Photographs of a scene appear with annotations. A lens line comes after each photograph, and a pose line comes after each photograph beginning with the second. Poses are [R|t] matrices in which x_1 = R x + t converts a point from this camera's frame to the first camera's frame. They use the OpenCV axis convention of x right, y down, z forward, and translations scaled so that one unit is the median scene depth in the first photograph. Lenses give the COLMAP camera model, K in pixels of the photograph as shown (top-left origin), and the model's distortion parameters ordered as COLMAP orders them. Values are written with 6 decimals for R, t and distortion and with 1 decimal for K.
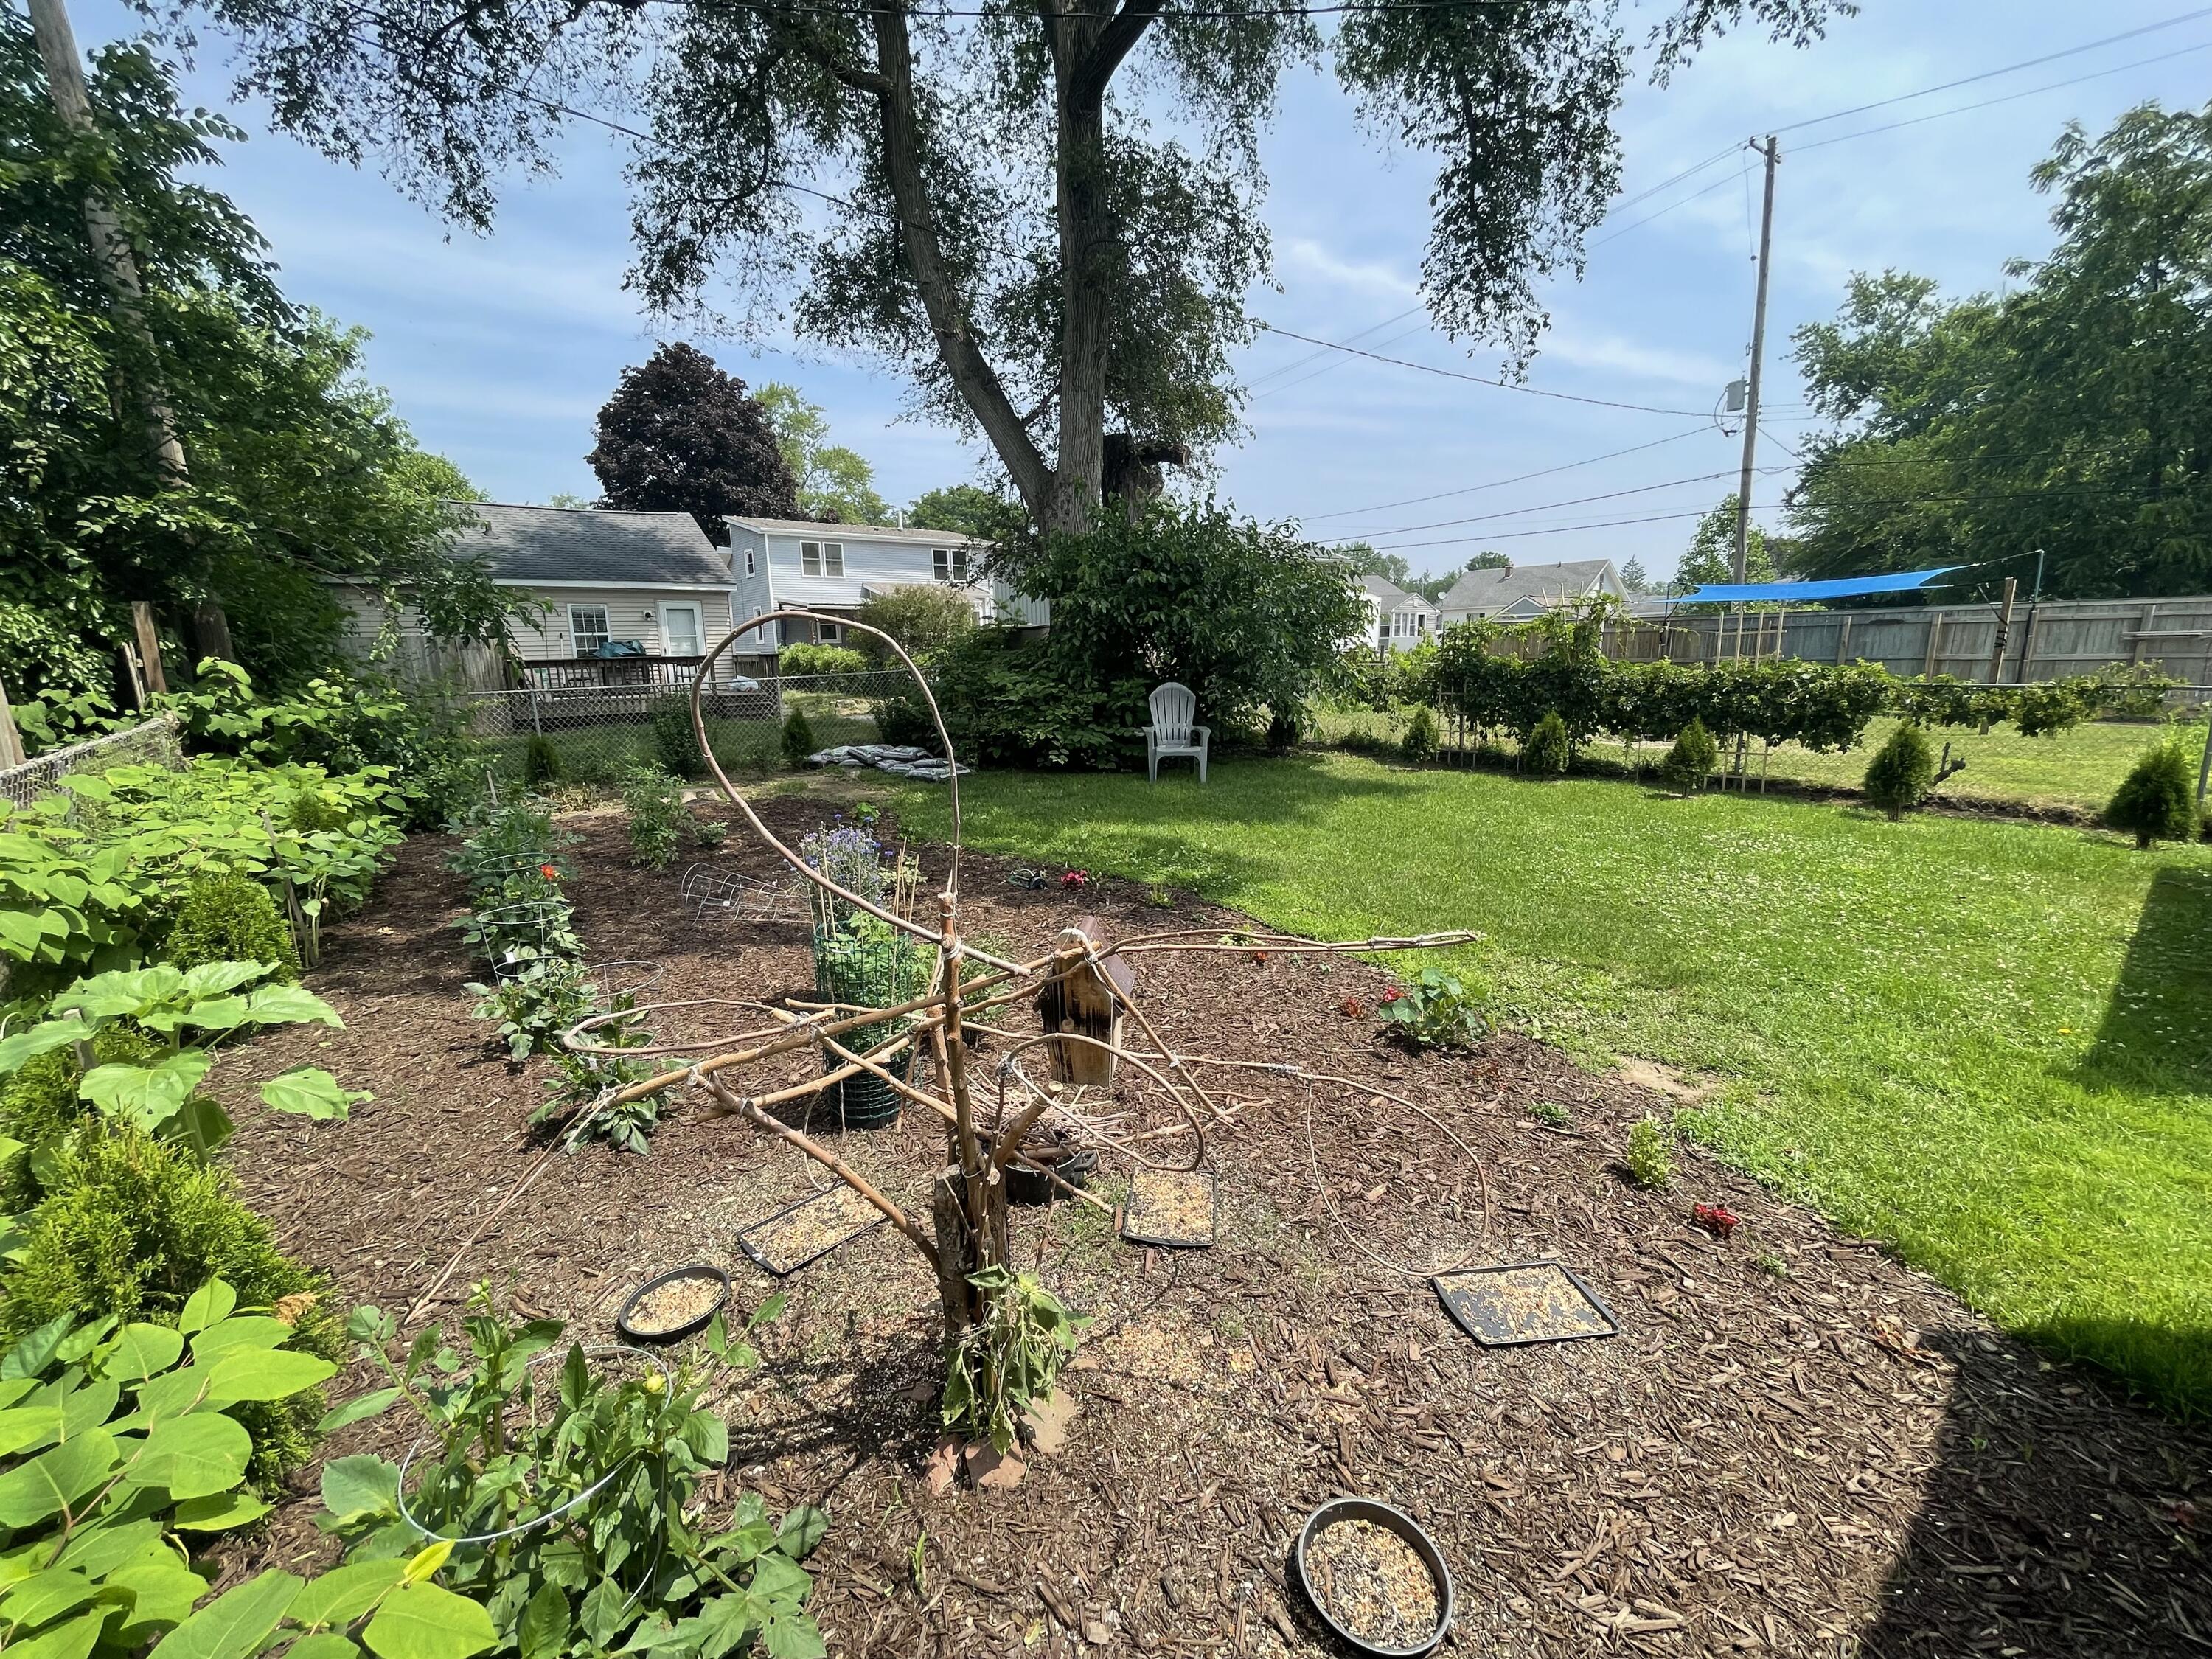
lens RADIAL K [[903.4, 0, 1099.6], [0, 903.4, 833.8], [0, 0, 1]] dist [-0.001544, 0.000014]
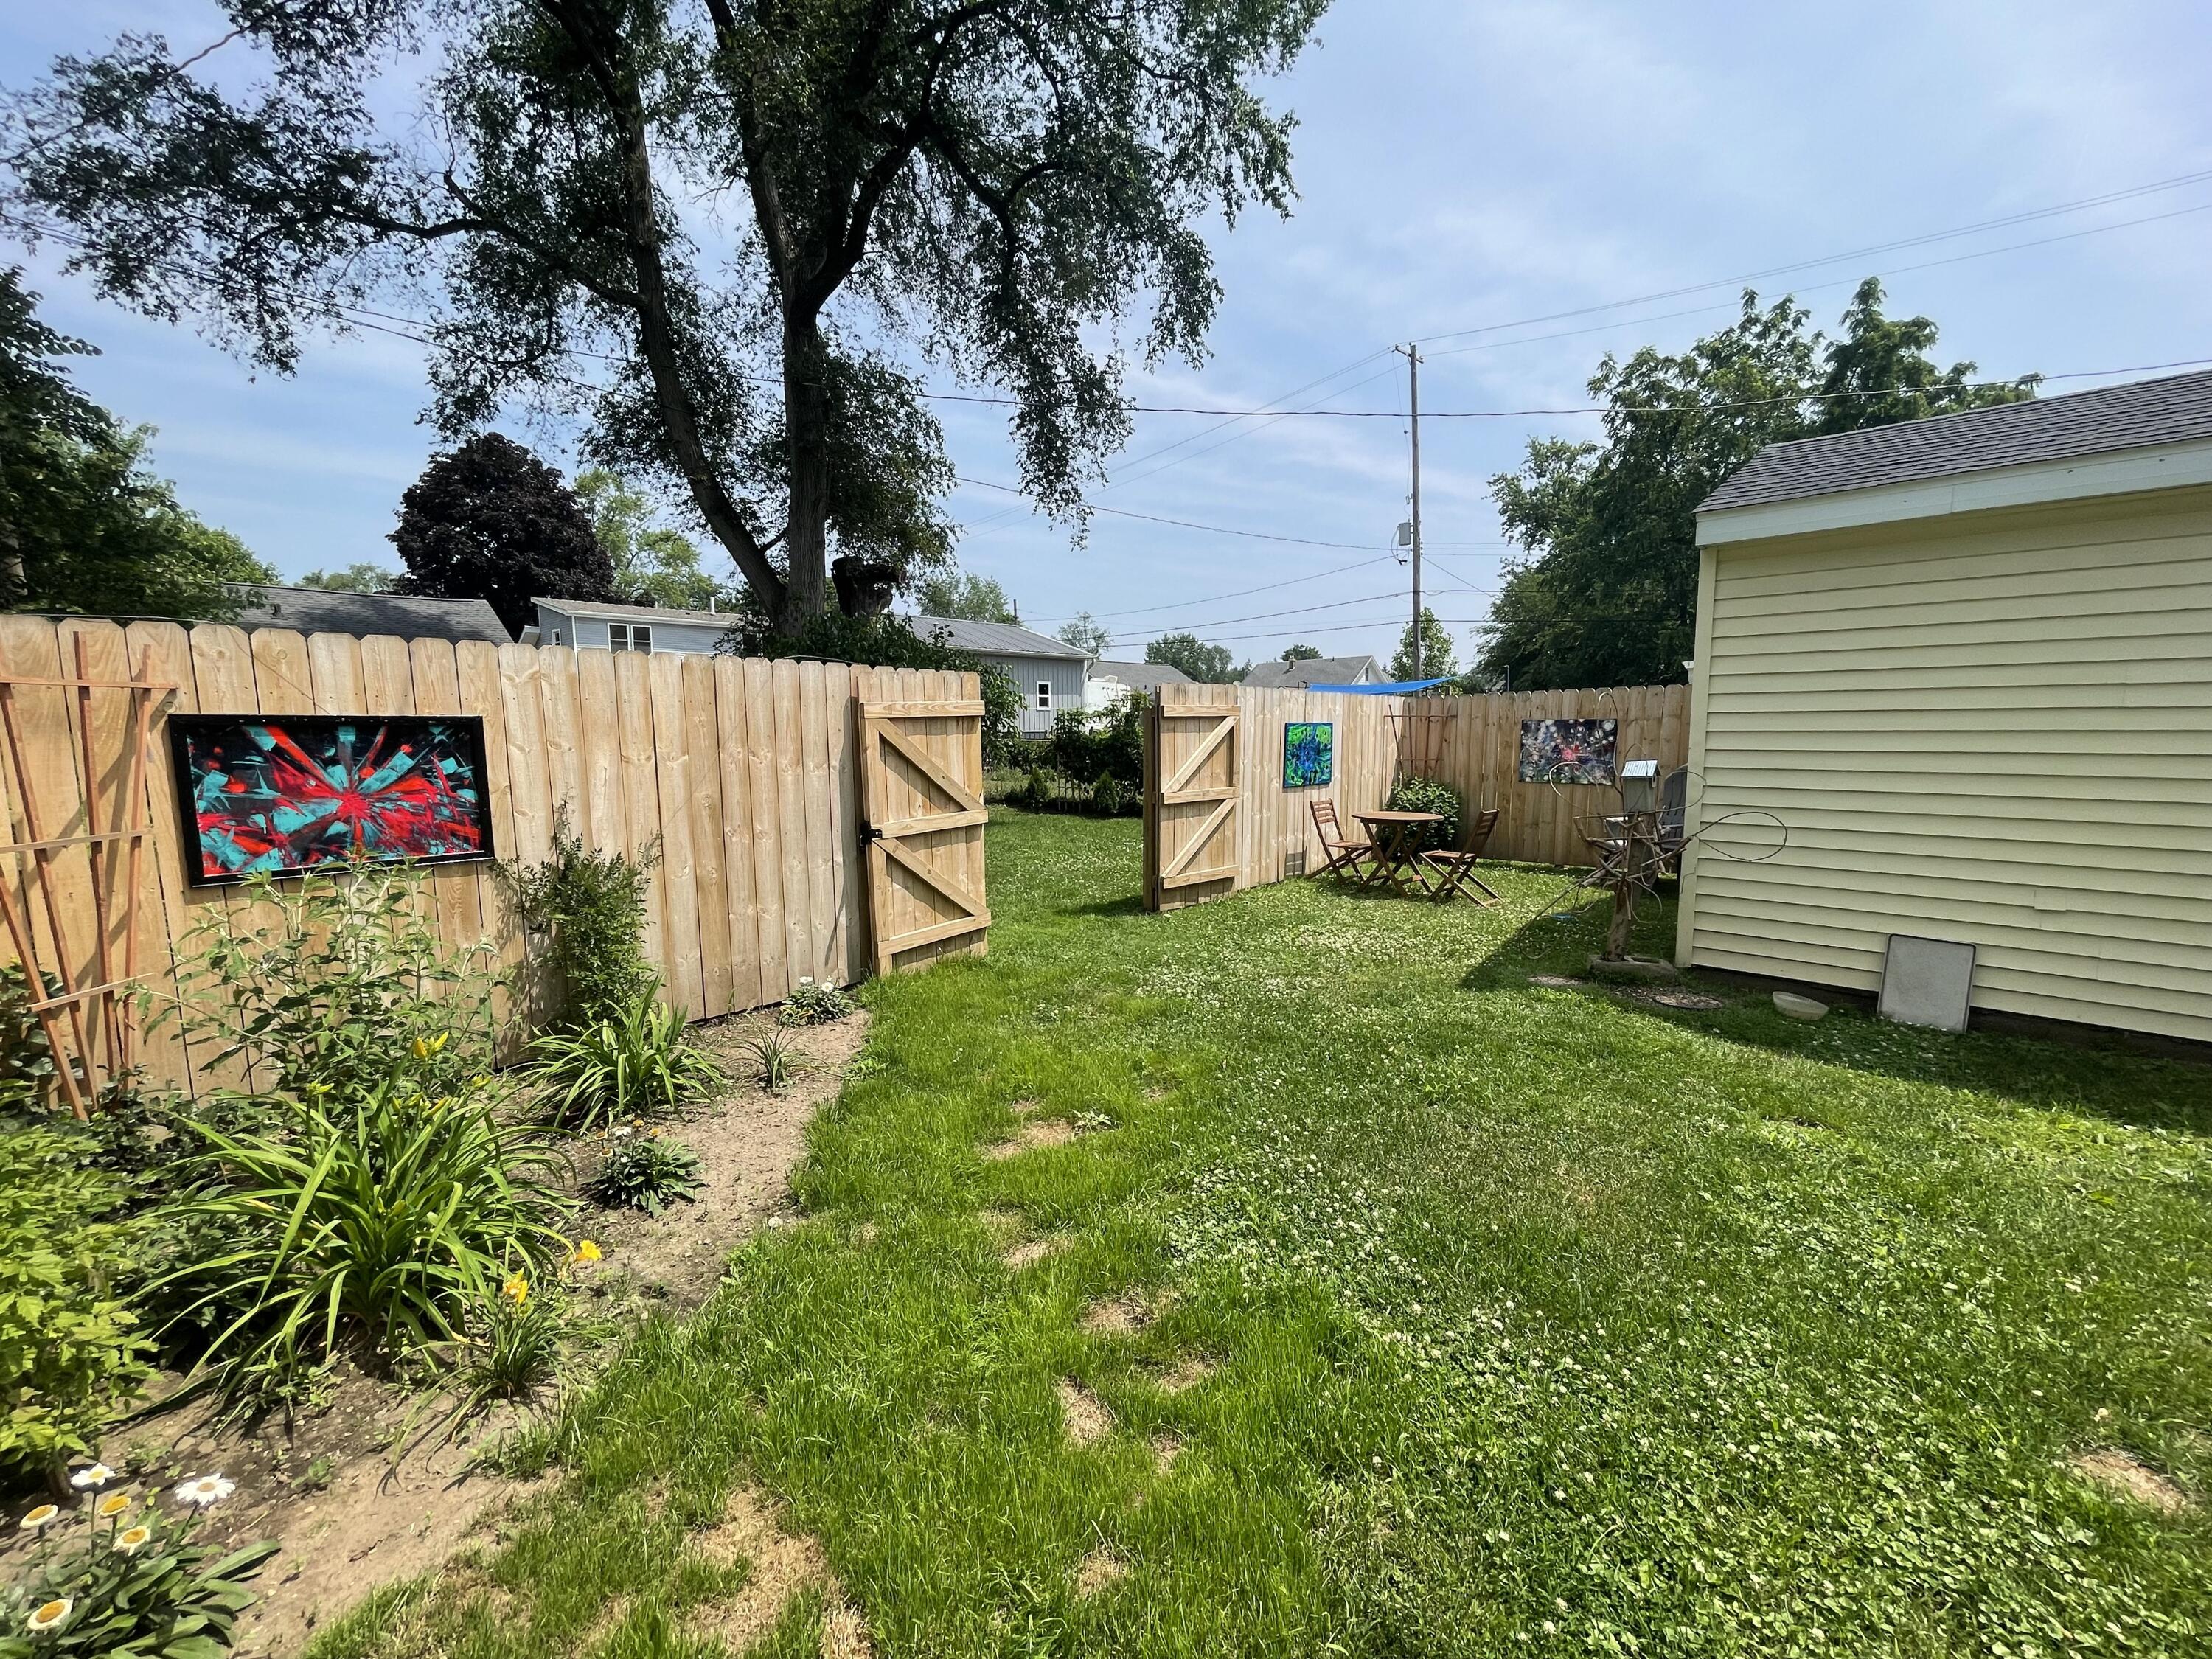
lens RADIAL K [[891.4, 0, 1099.7], [0, 891.4, 832.3], [0, 0, 1]] dist [0.001534, -0.003118]
pose [[0.986747, -0.007342, 0.162098, 0.146831], [0.021136, 0.996280, -0.083539, 0.046034], [-0.160882, 0.085858, 0.983232, -0.225533]]
